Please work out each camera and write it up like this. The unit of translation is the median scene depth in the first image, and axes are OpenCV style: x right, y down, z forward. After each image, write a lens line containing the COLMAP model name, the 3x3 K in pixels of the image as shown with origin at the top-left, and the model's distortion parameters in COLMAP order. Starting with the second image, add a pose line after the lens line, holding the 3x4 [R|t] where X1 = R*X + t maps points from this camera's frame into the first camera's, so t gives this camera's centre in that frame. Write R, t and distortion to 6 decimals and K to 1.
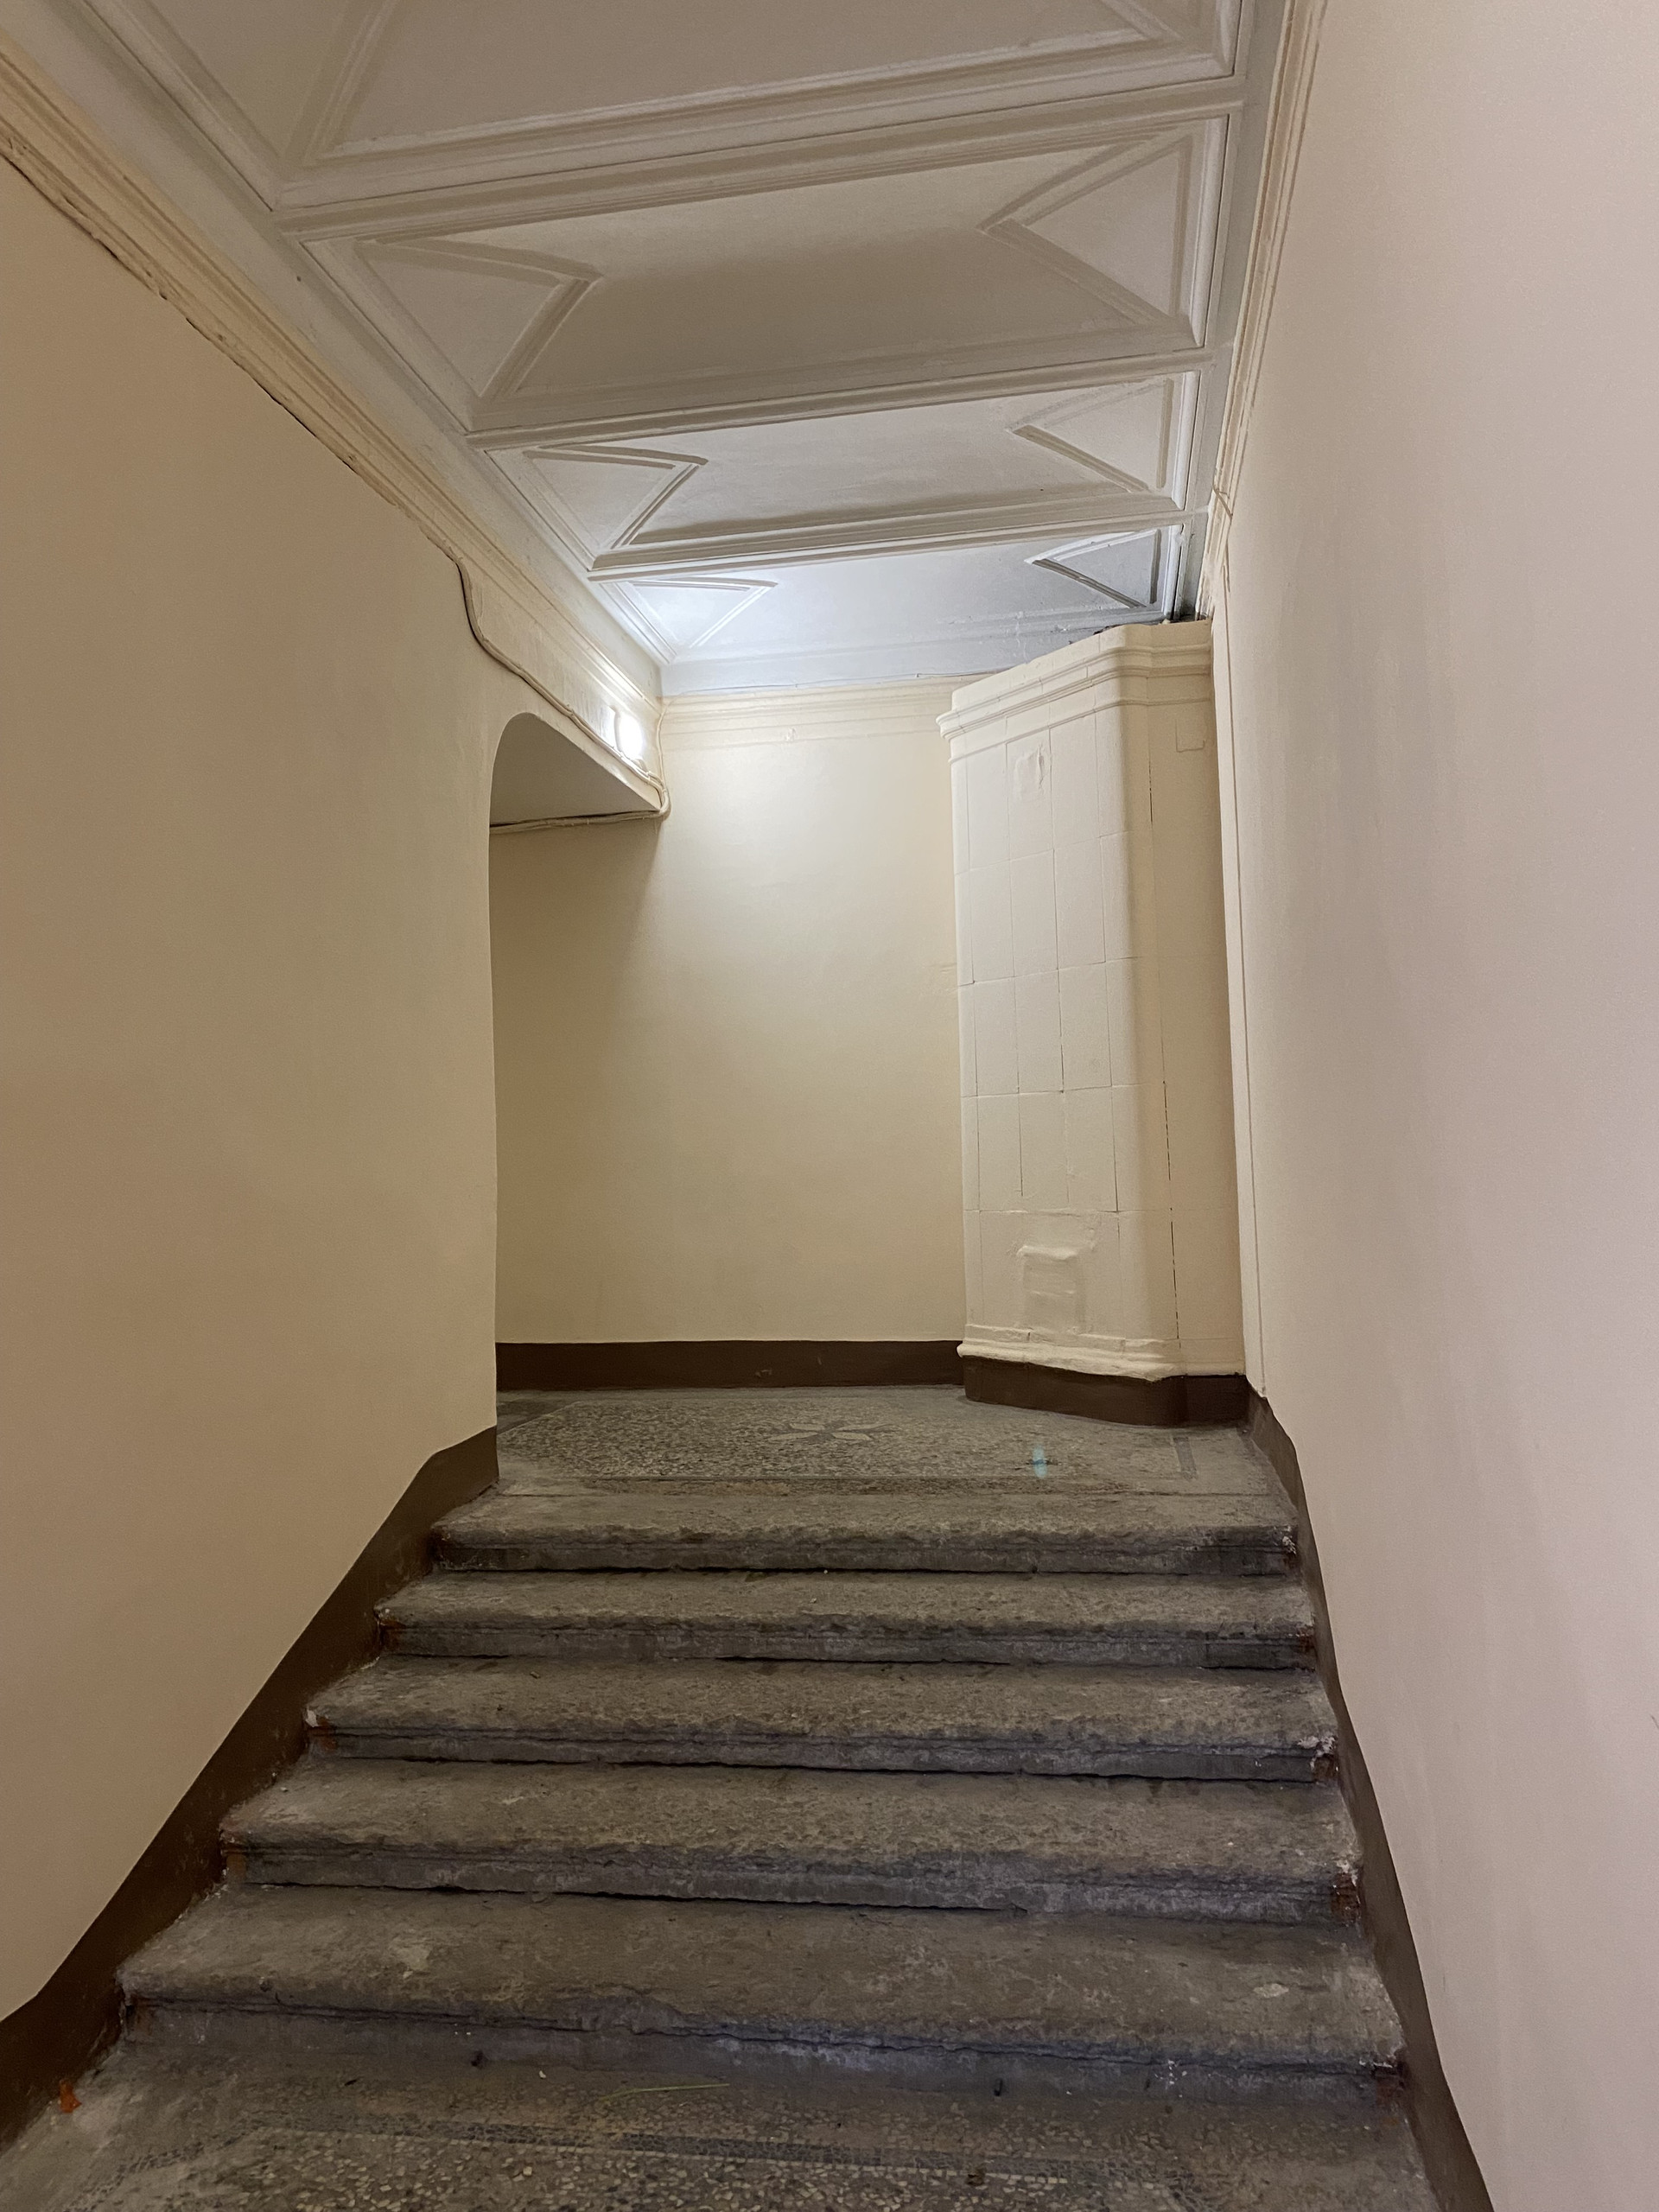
lens RADIAL K [[1683.0, 0, 829.5], [0, 1683.0, 1110.1], [0, 0, 1]] dist [-0.006482, -0.001247]
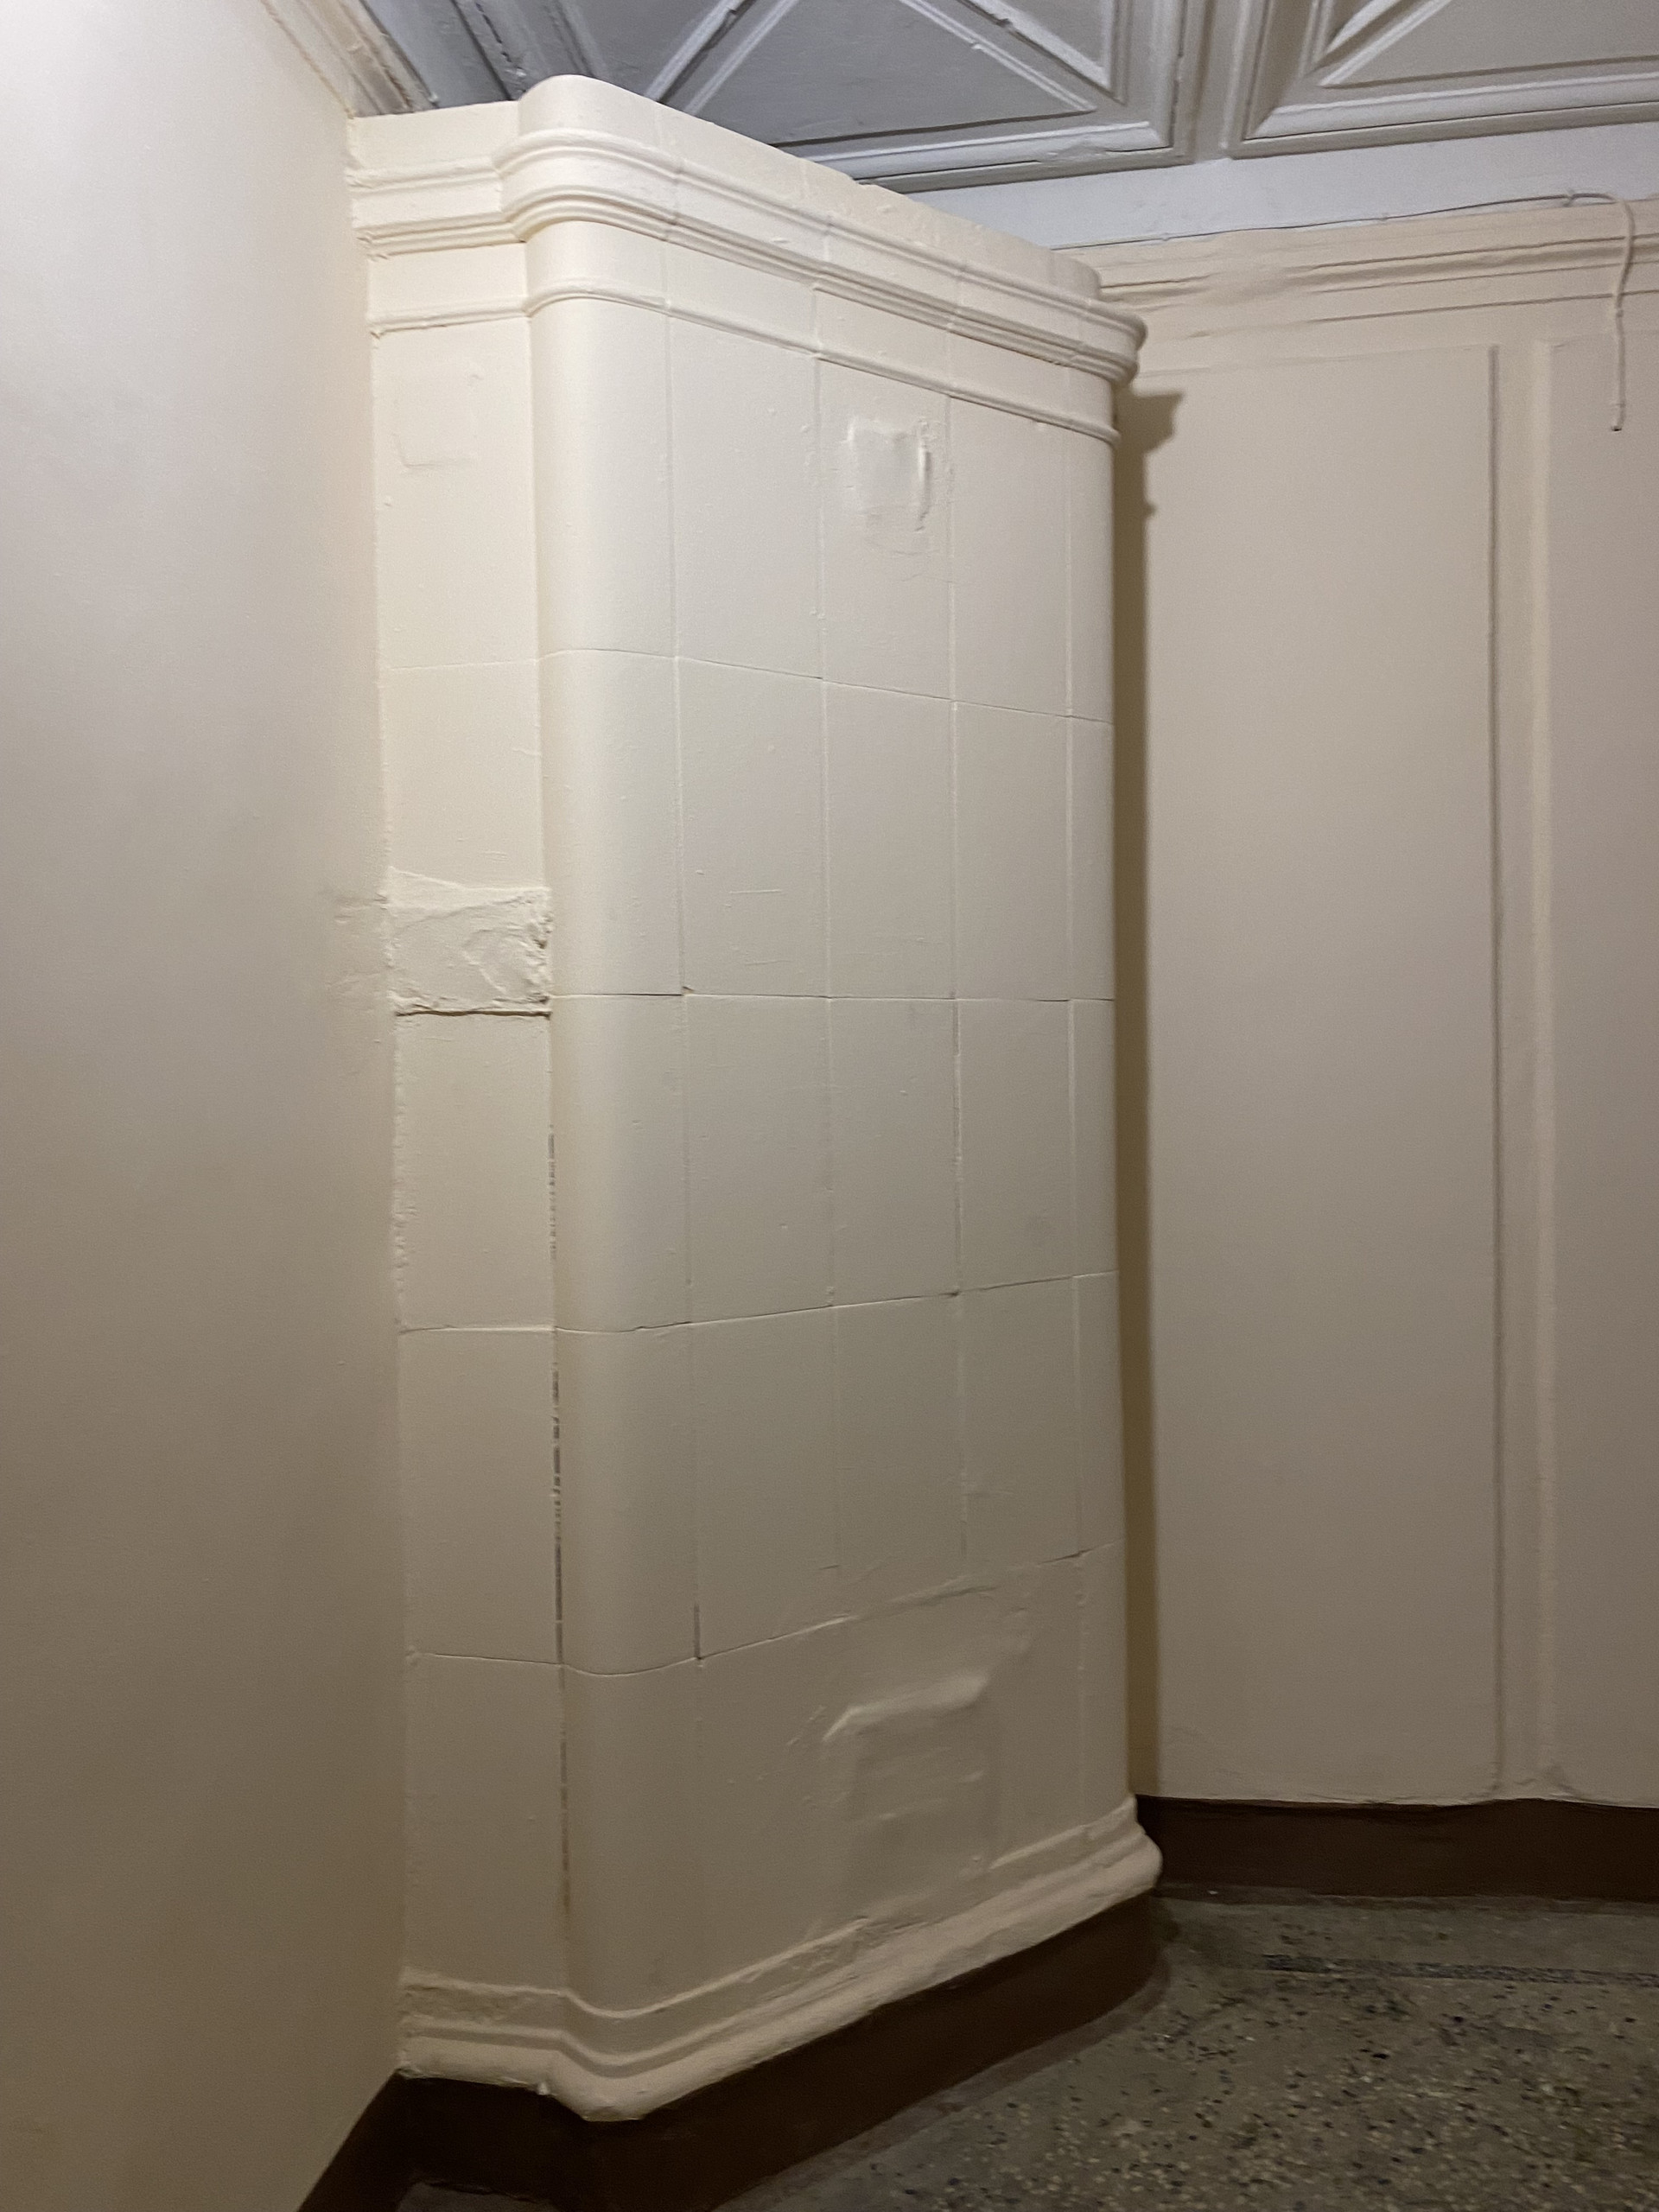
lens RADIAL K [[1683.0, 0, 829.5], [0, 1683.0, 1108.8], [0, 0, 1]] dist [-0.006482, -0.001247]
pose [[-0.019584, 0.000457, 0.999808, -0.272828], [-0.016231, 0.999868, -0.000775, -0.056453], [-0.999676, -0.016243, -0.019574, 1.045356]]
